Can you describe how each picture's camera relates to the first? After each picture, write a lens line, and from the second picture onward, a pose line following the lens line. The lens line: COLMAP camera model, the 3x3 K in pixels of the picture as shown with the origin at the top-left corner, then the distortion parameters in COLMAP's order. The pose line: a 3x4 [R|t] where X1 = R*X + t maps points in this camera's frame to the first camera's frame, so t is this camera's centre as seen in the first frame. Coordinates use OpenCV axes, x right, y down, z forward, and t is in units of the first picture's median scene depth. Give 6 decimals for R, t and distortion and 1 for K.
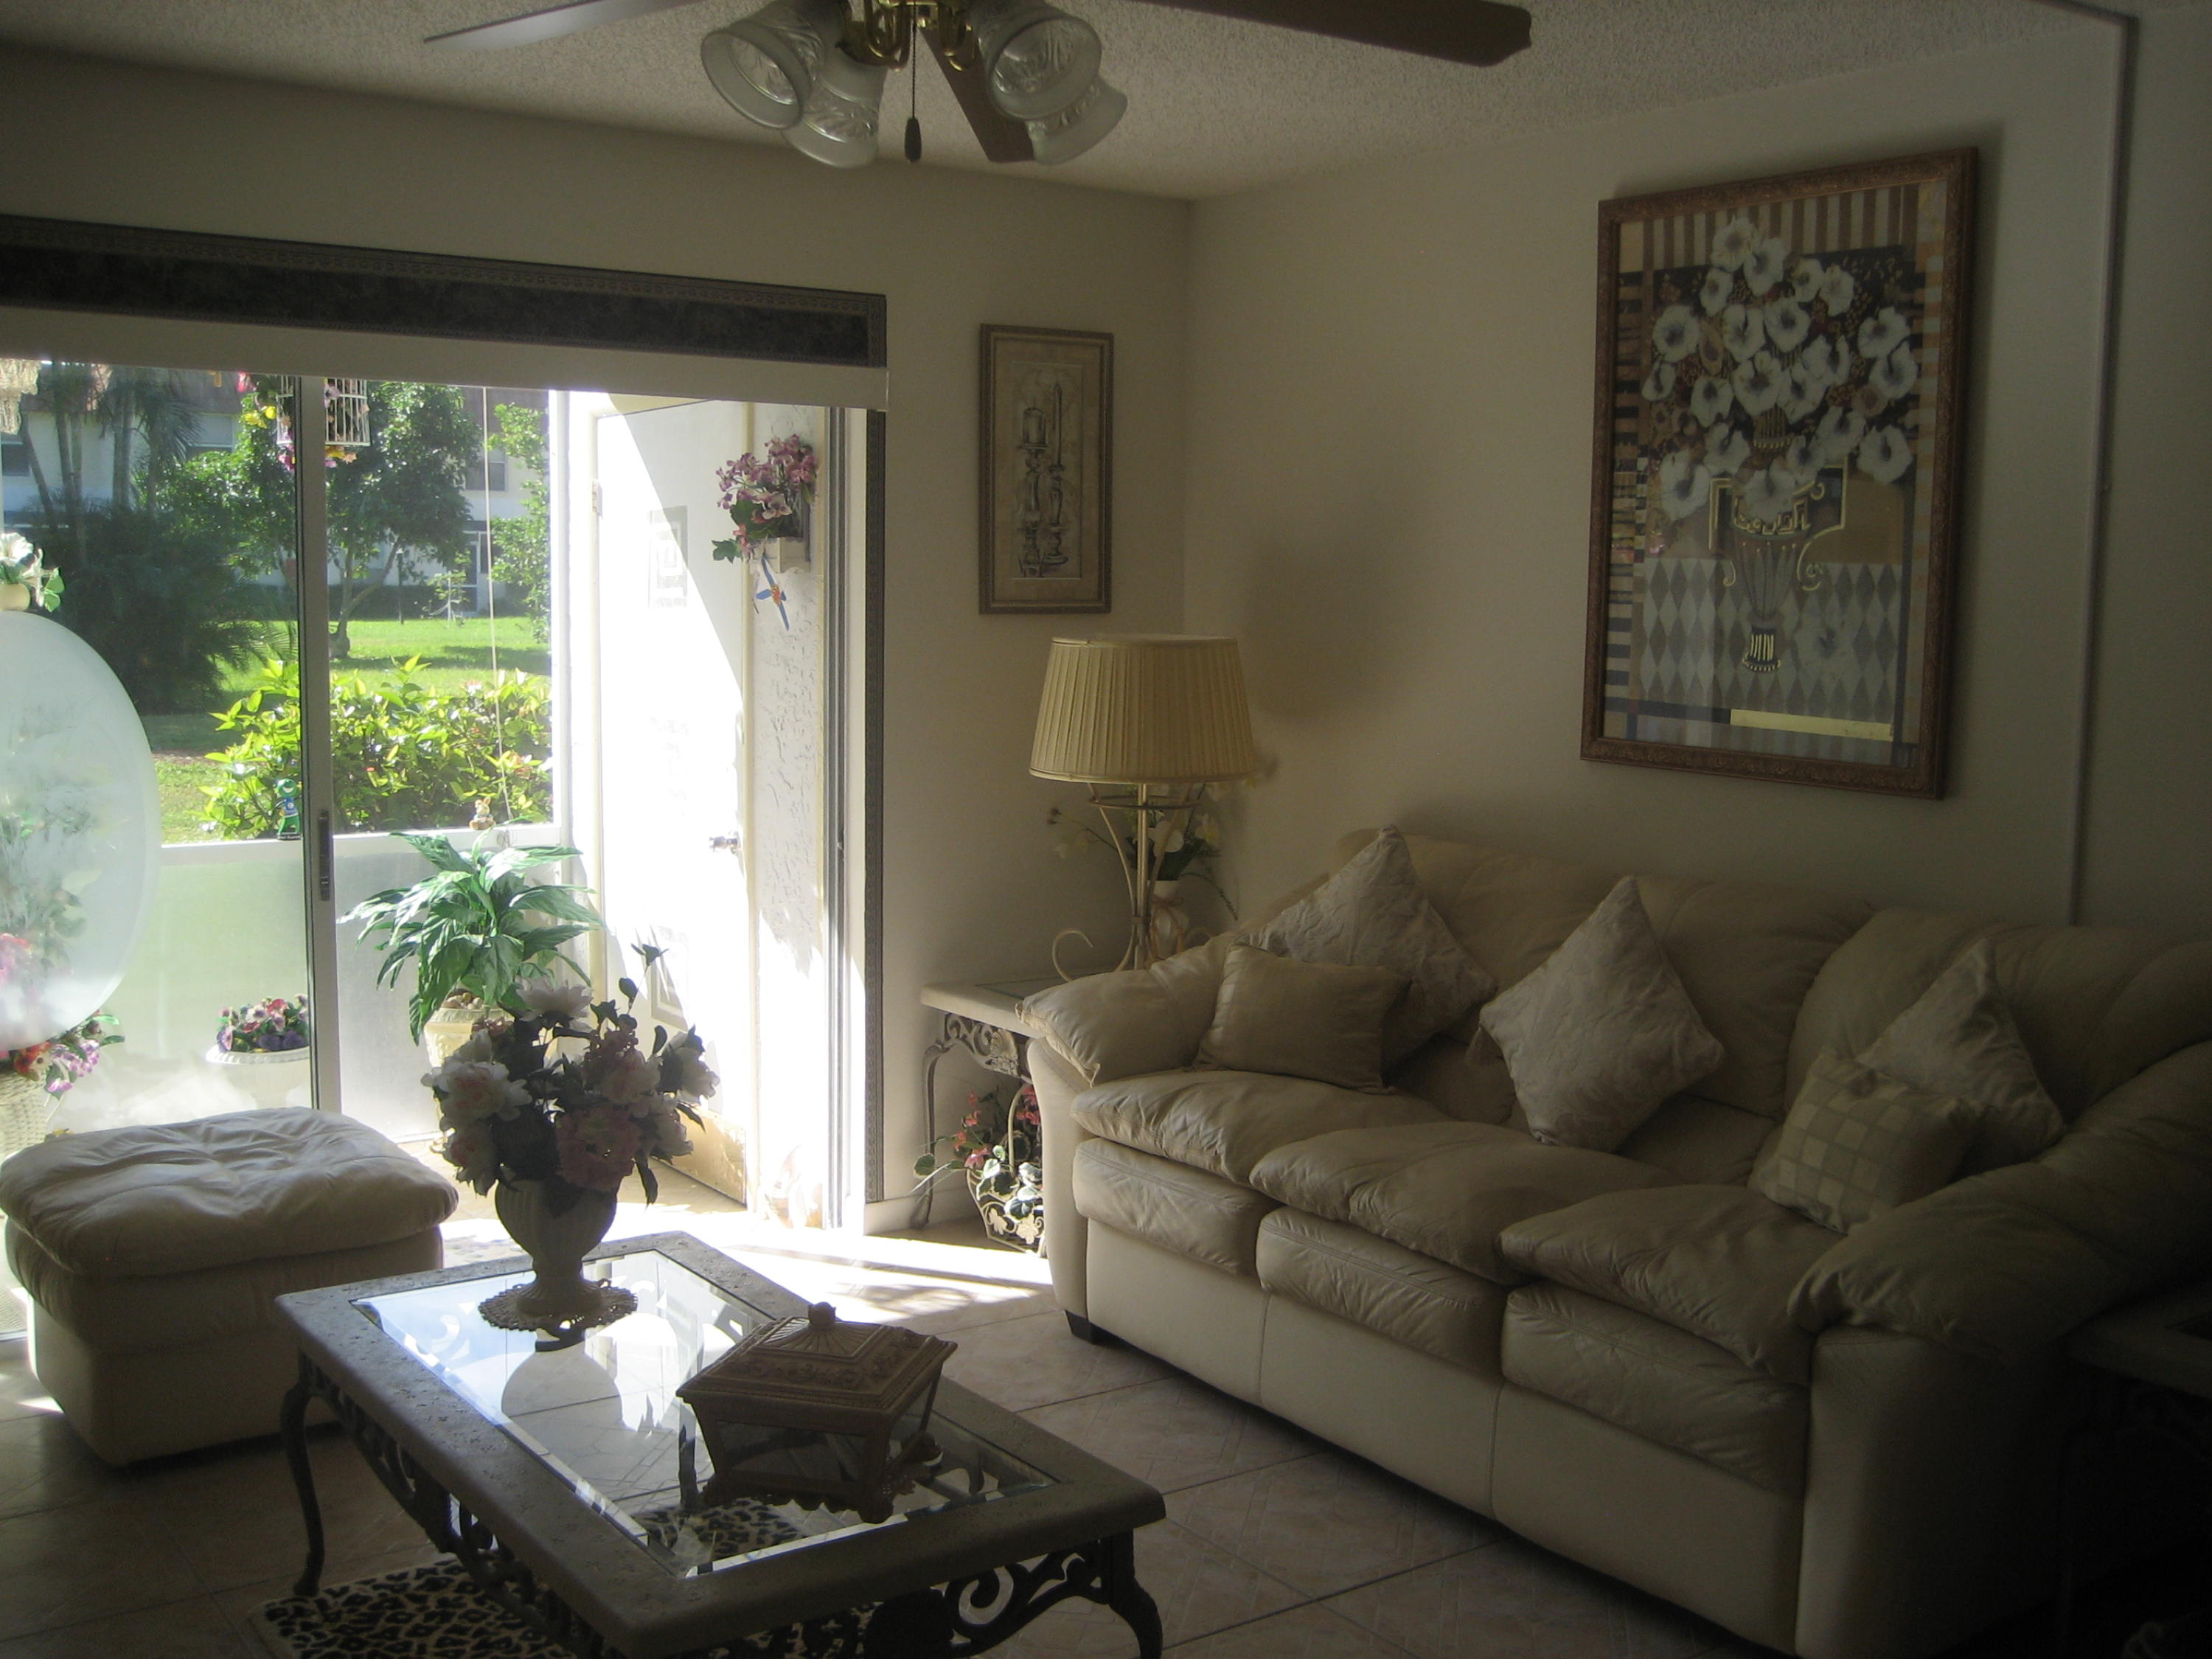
lens RADIAL K [[2277.2, 0, 1112.3], [0, 2277.2, 838.7], [0, 0, 1]] dist [-0.089379, 0.000000]
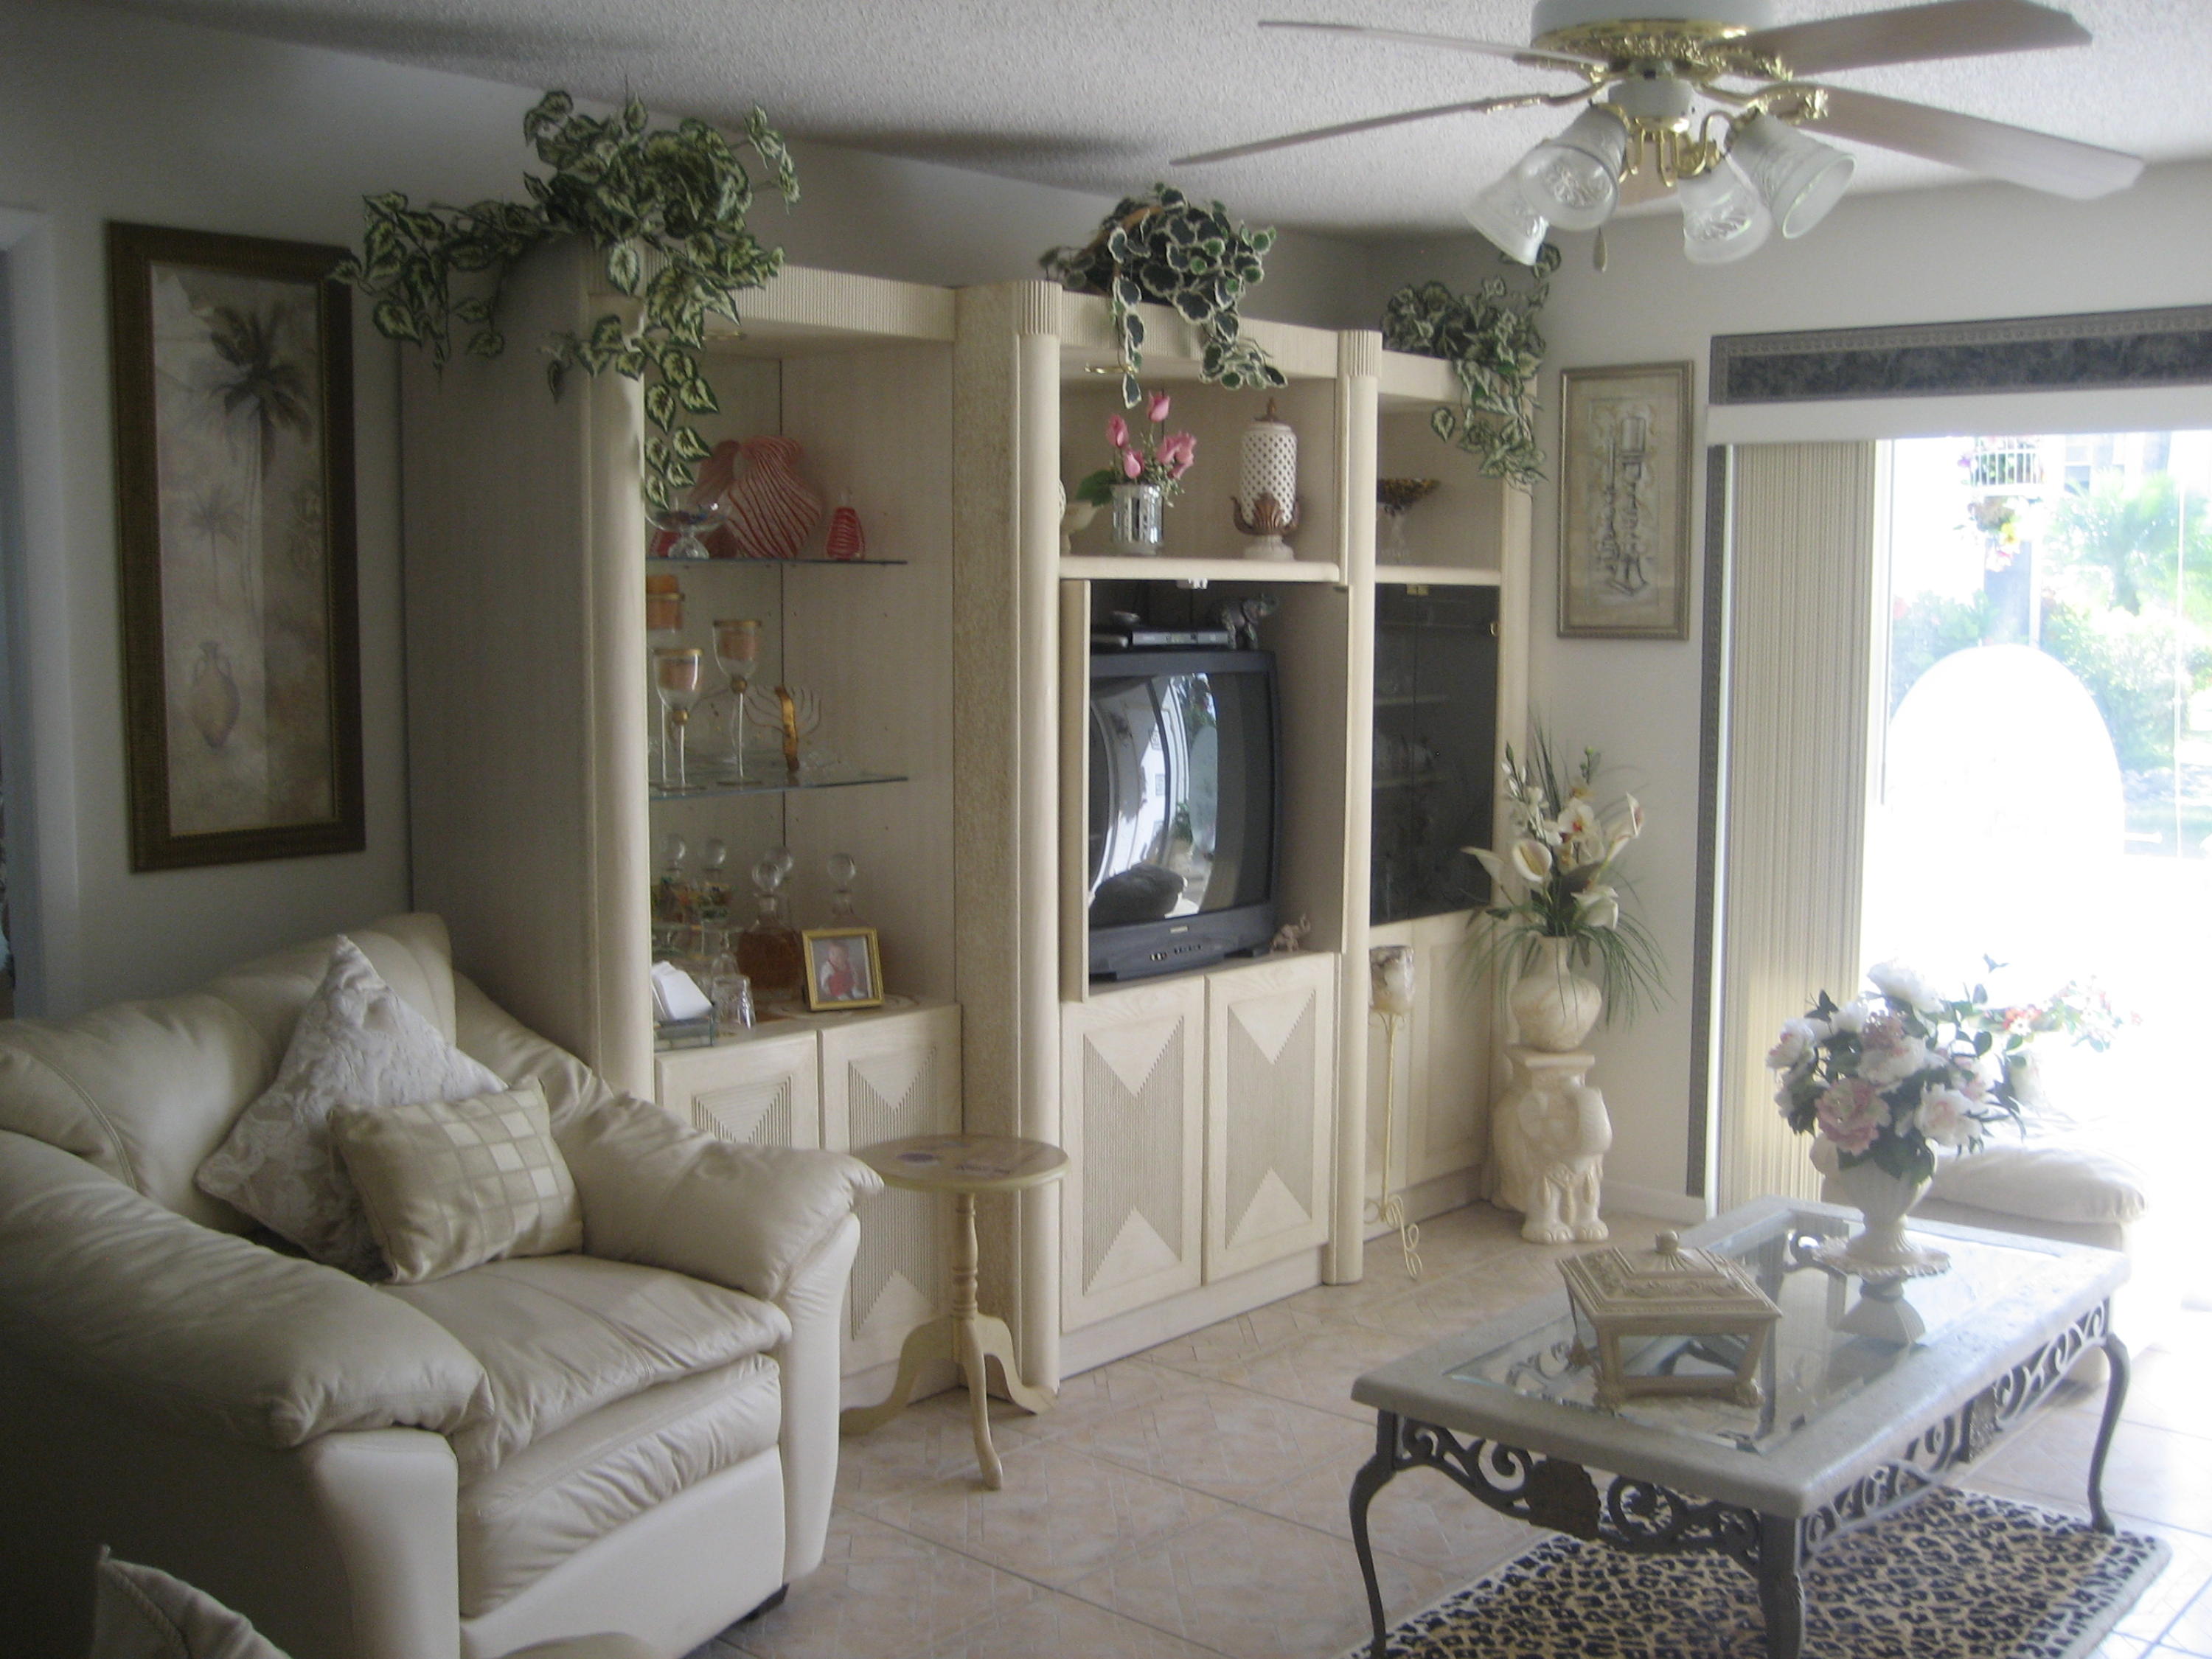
lens RADIAL K [[2277.2, 0, 1154.1], [0, 2277.2, 869.1], [0, 0, 1]] dist [-0.089379, 0.000000]
pose [[0.236522, 0.089867, -0.967461, 0.847159], [-0.115246, 0.991279, 0.063905, -0.016410], [0.964767, 0.096381, 0.244817, 0.429420]]
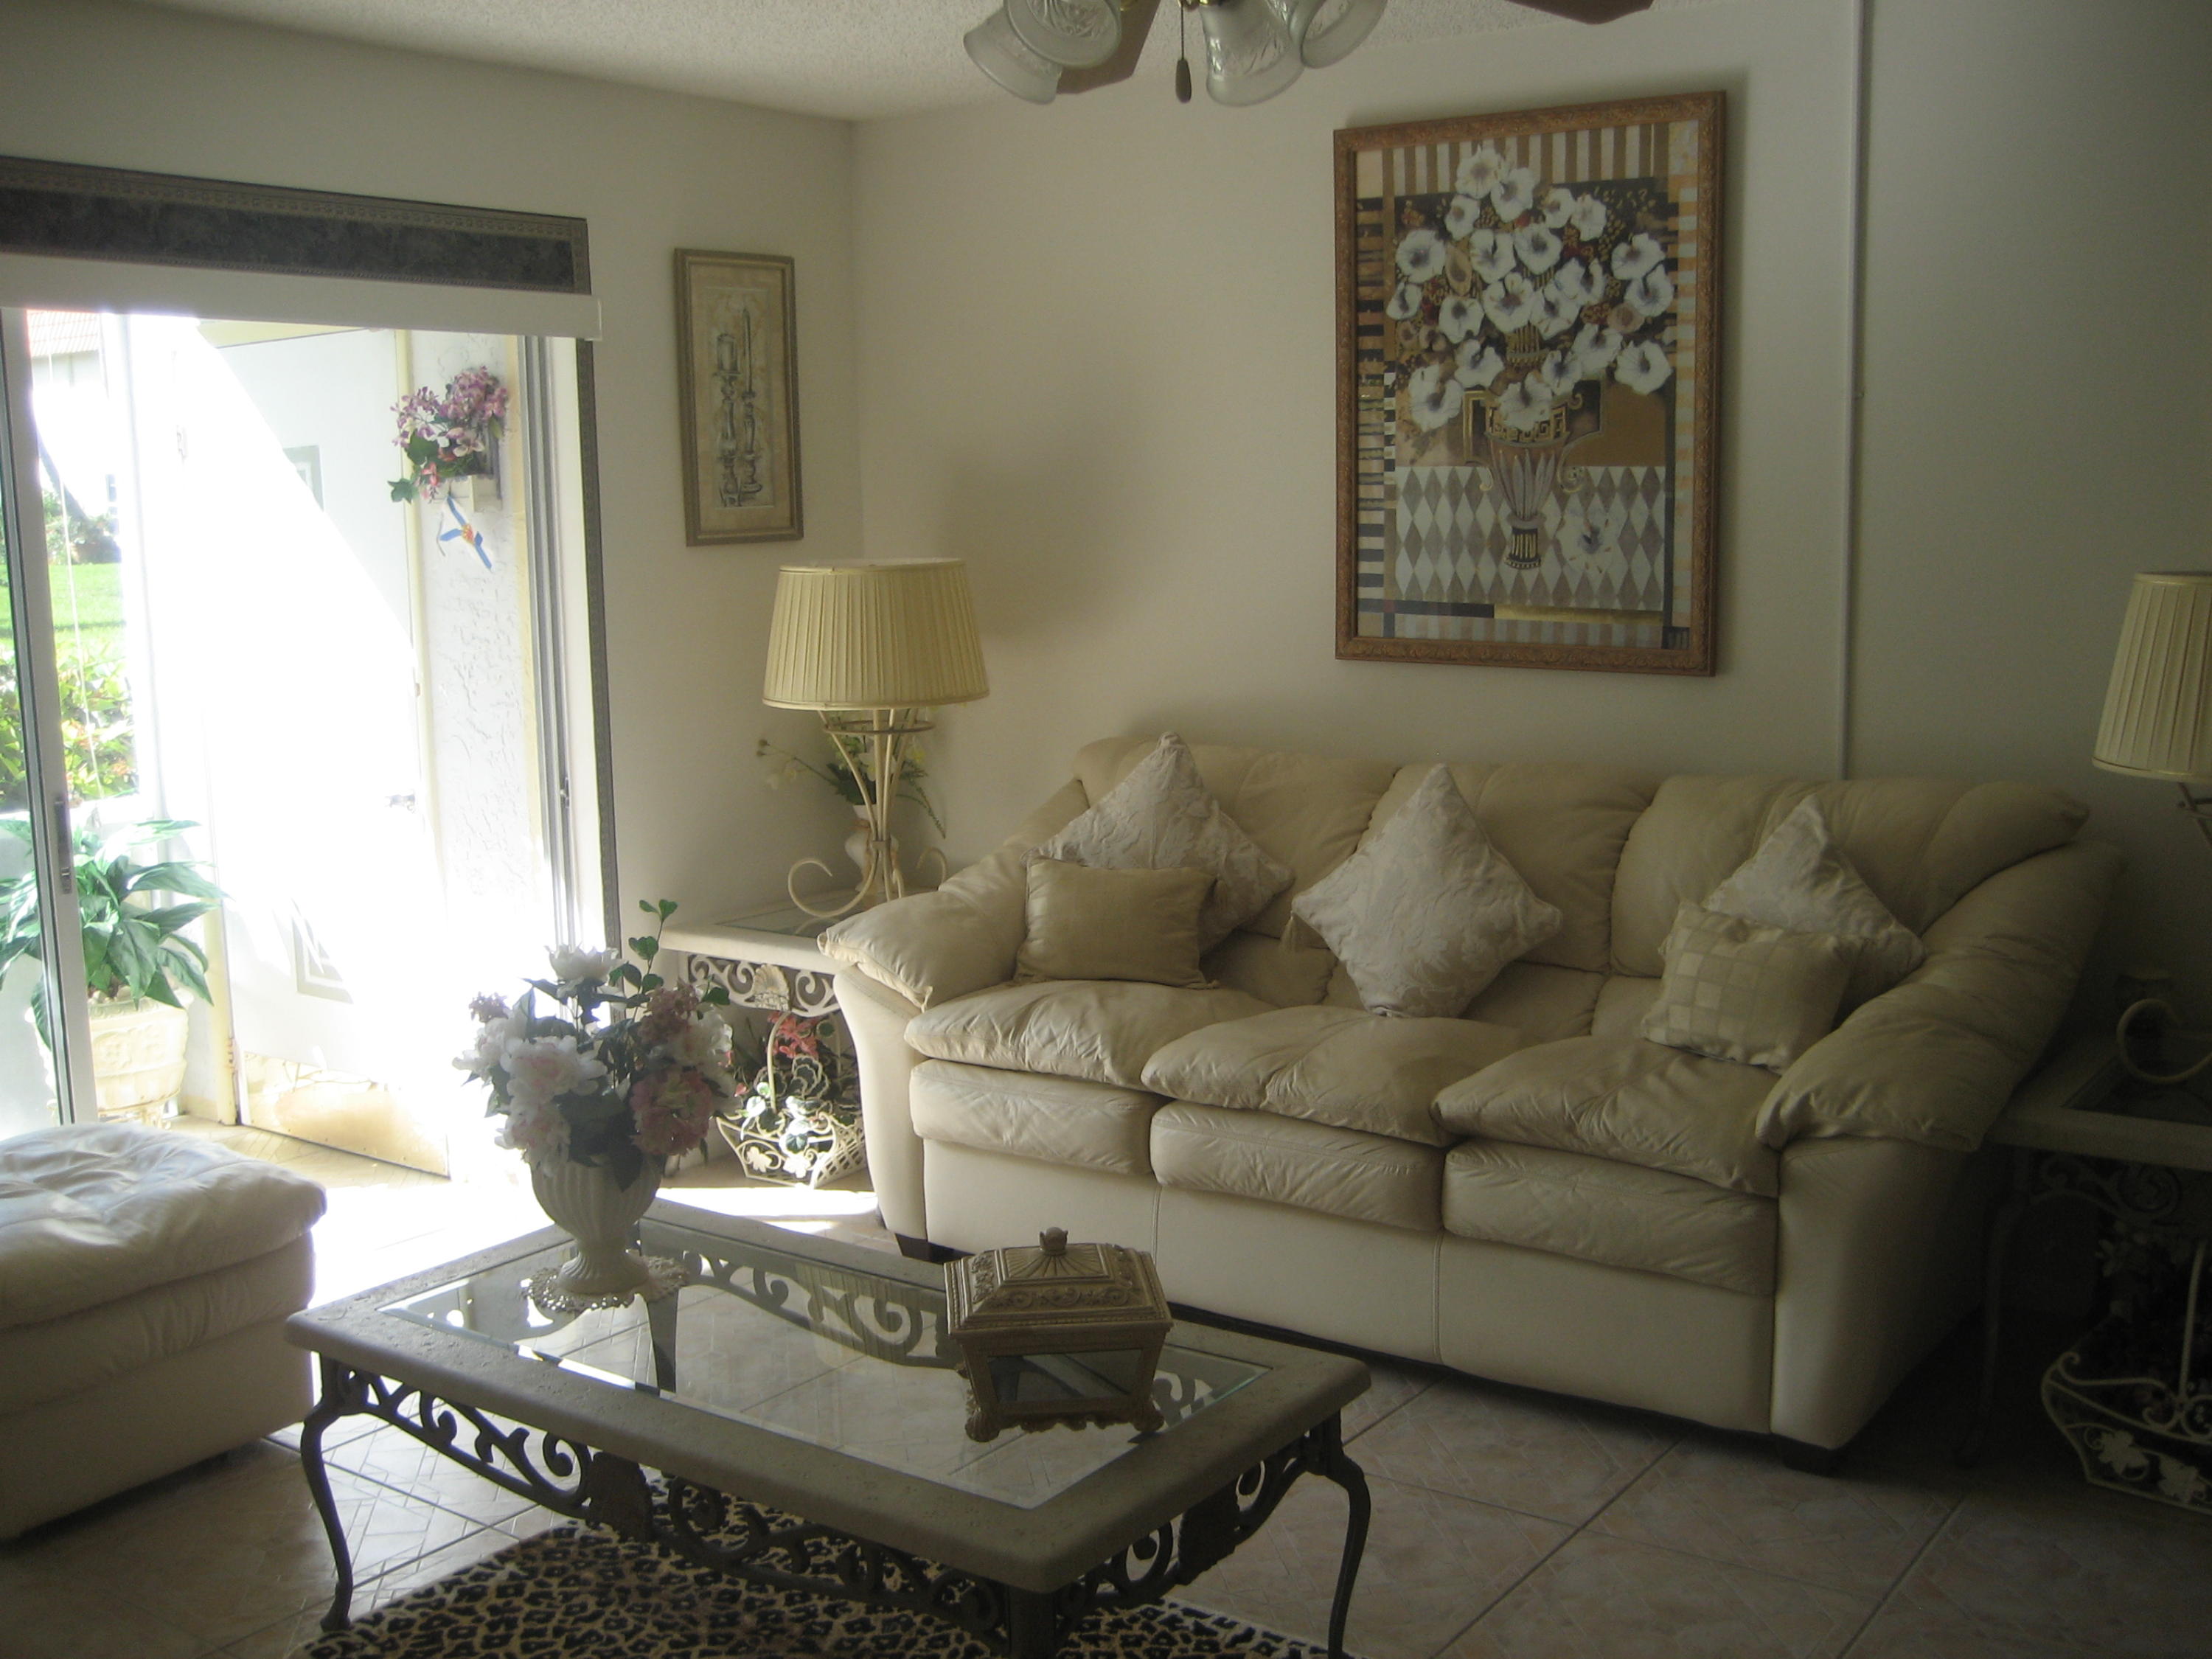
lens RADIAL K [[2277.2, 0, 1138.0], [0, 2277.2, 830.1], [0, 0, 1]] dist [-0.089379, 0.000000]
pose [[0.948010, -0.078010, 0.308530, -0.230116], [0.067508, 0.996722, 0.044587, -0.009334], [-0.310997, -0.021440, 0.950169, 0.014908]]
